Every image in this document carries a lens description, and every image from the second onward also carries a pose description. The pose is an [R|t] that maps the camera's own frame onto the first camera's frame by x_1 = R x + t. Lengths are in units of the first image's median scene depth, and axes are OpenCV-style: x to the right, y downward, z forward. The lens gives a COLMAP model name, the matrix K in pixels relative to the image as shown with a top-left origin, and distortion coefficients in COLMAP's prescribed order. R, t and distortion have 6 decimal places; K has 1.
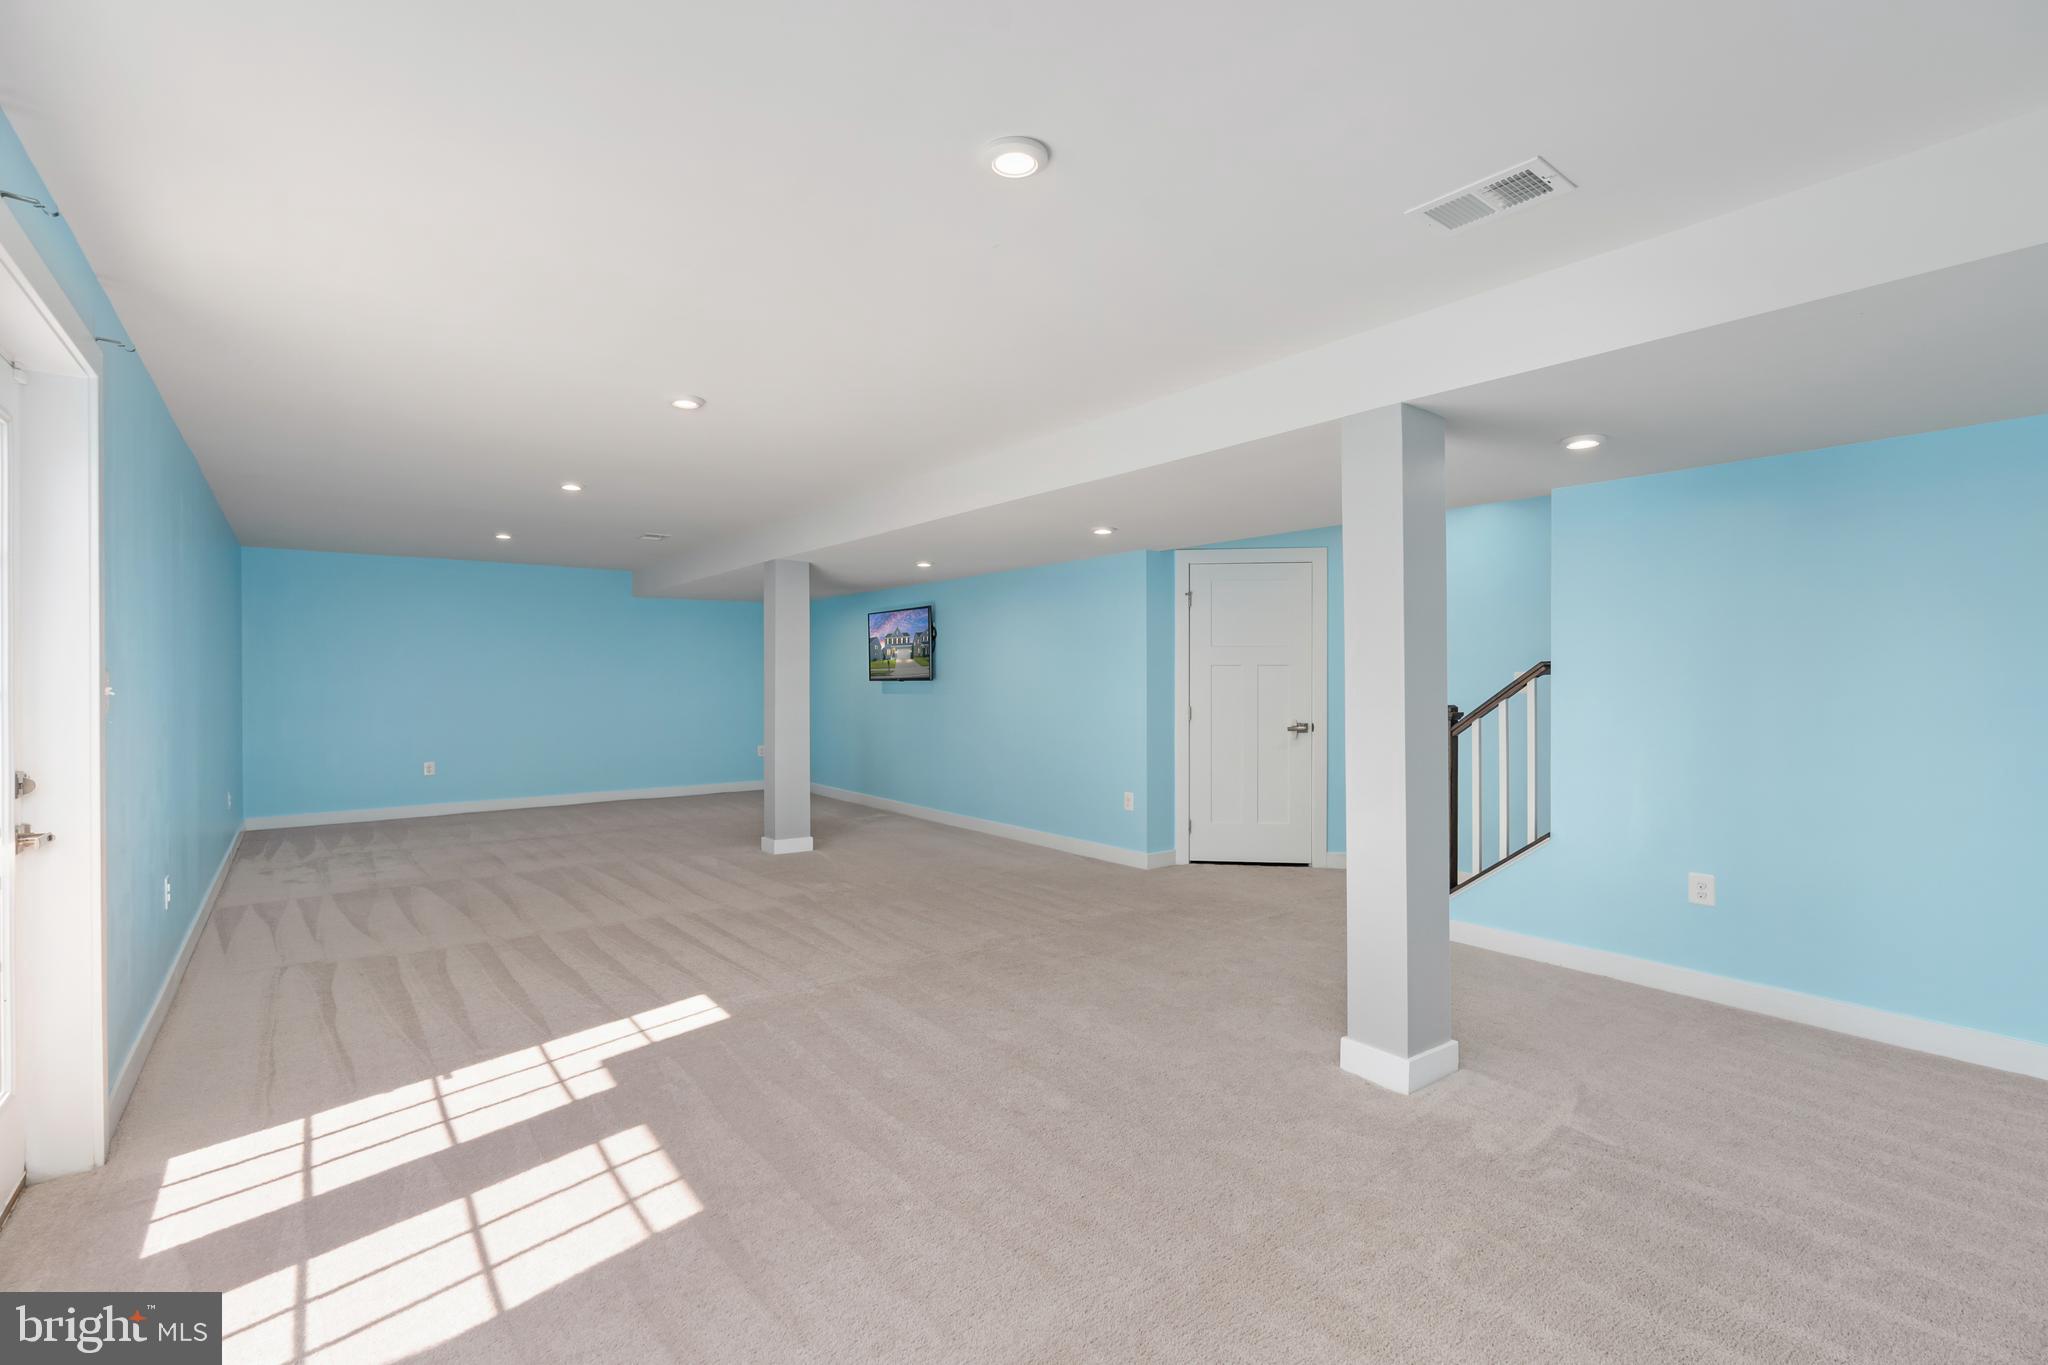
lens RADIAL K [[922.5, 0, 1023.2], [0, 922.5, 669.1], [0, 0, 1]] dist [0.008678, -0.000059]
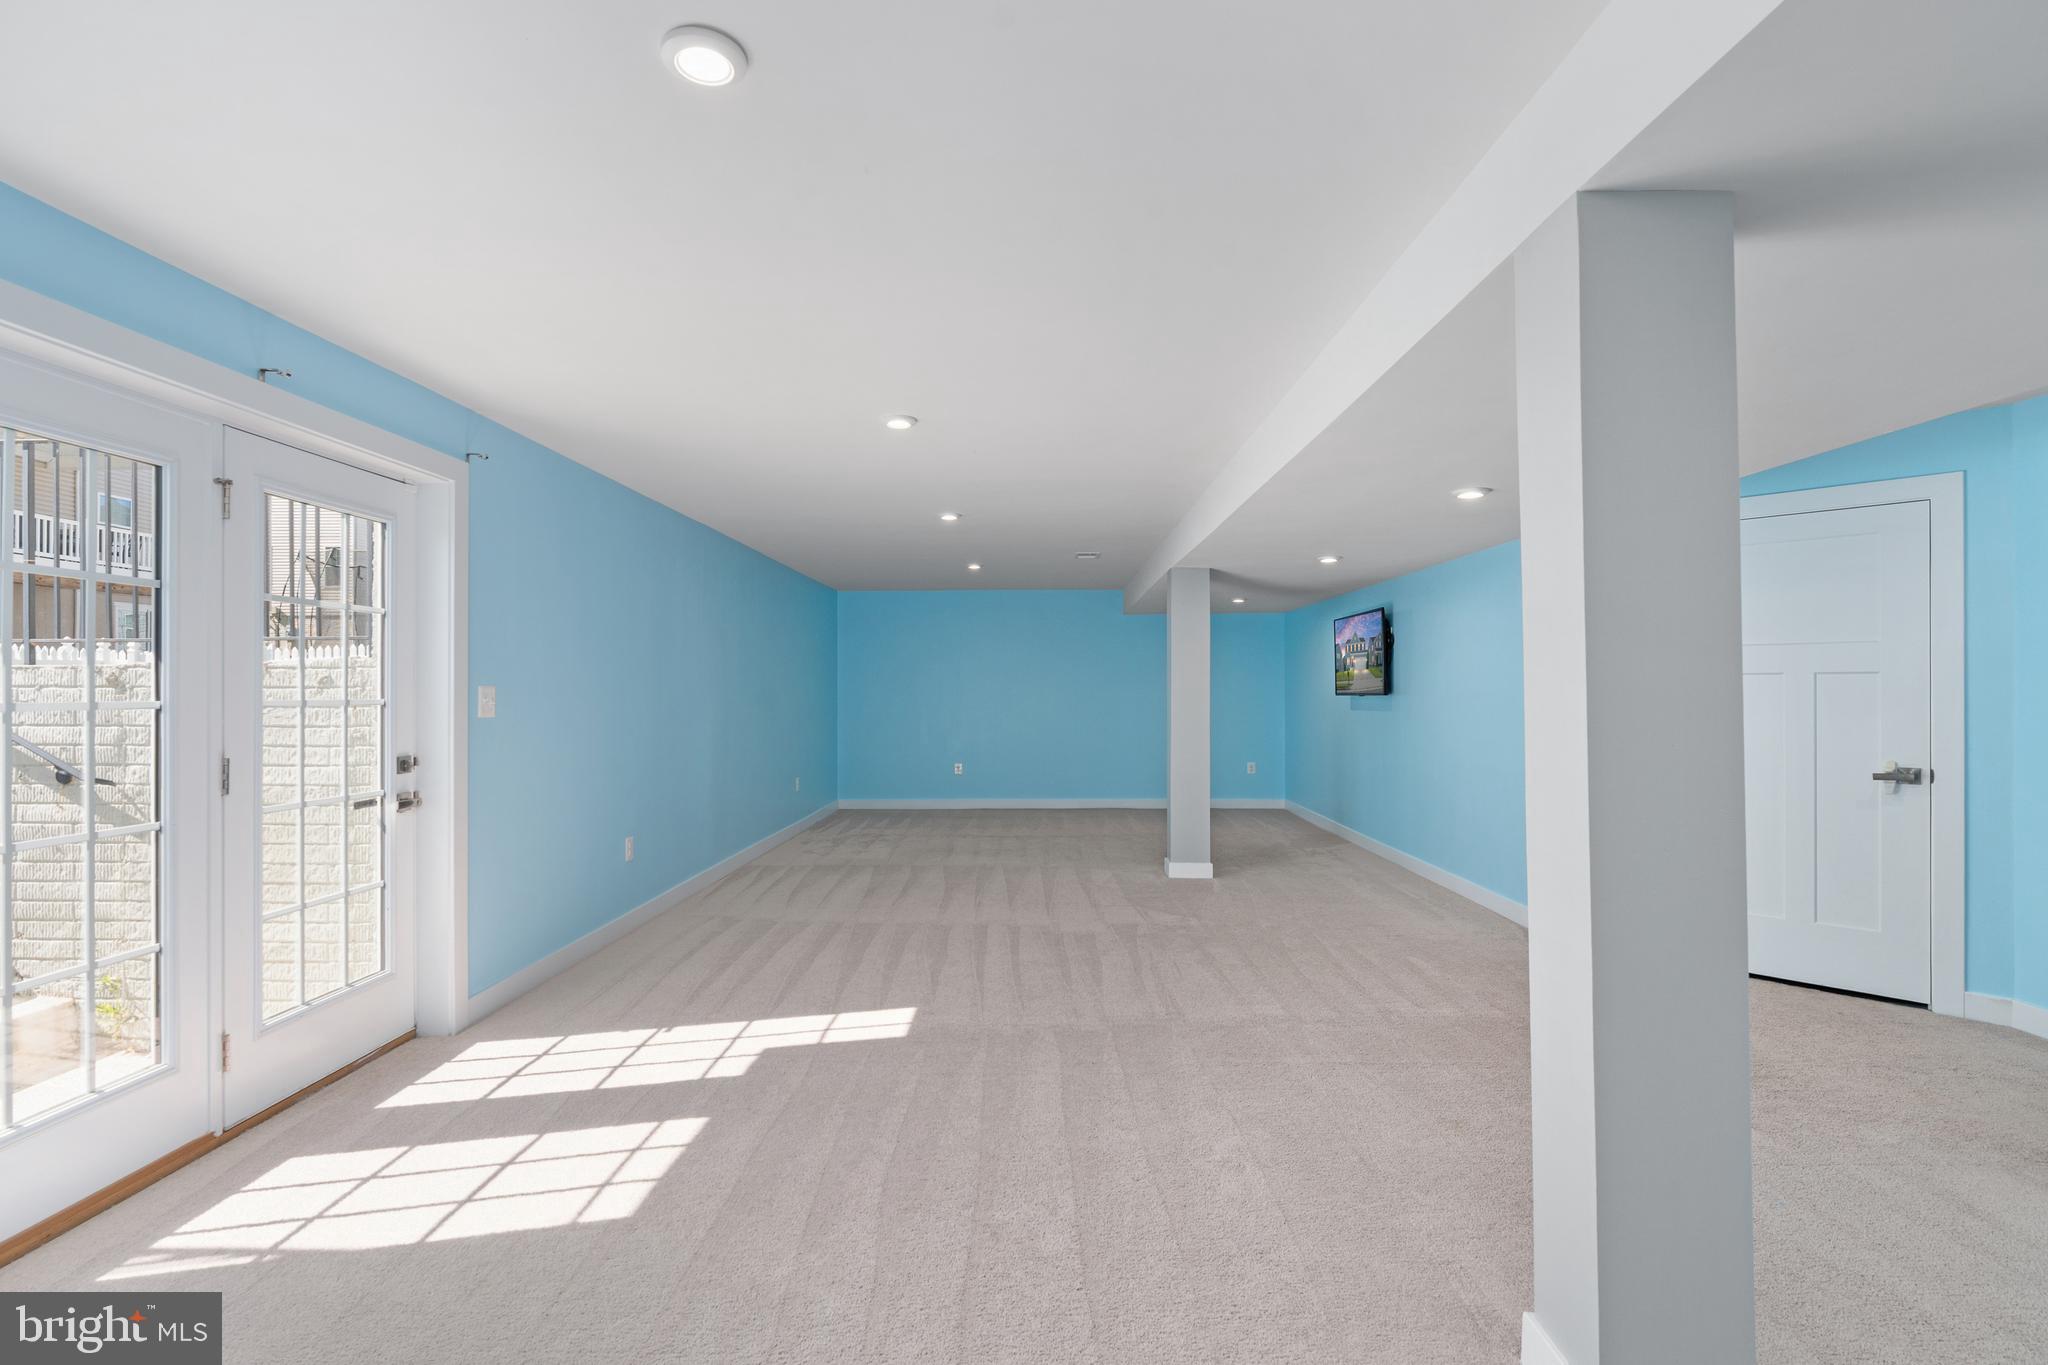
lens RADIAL K [[932.0, 0, 1024.0], [0, 932.0, 682.5], [0, 0, 1]] dist [-0.002750, 0.000411]
pose [[0.781679, -0.005565, -0.623656, 0.230950], [0.006953, 0.999976, -0.000209, -0.000759], [0.623642, -0.004173, 0.781699, 0.170749]]
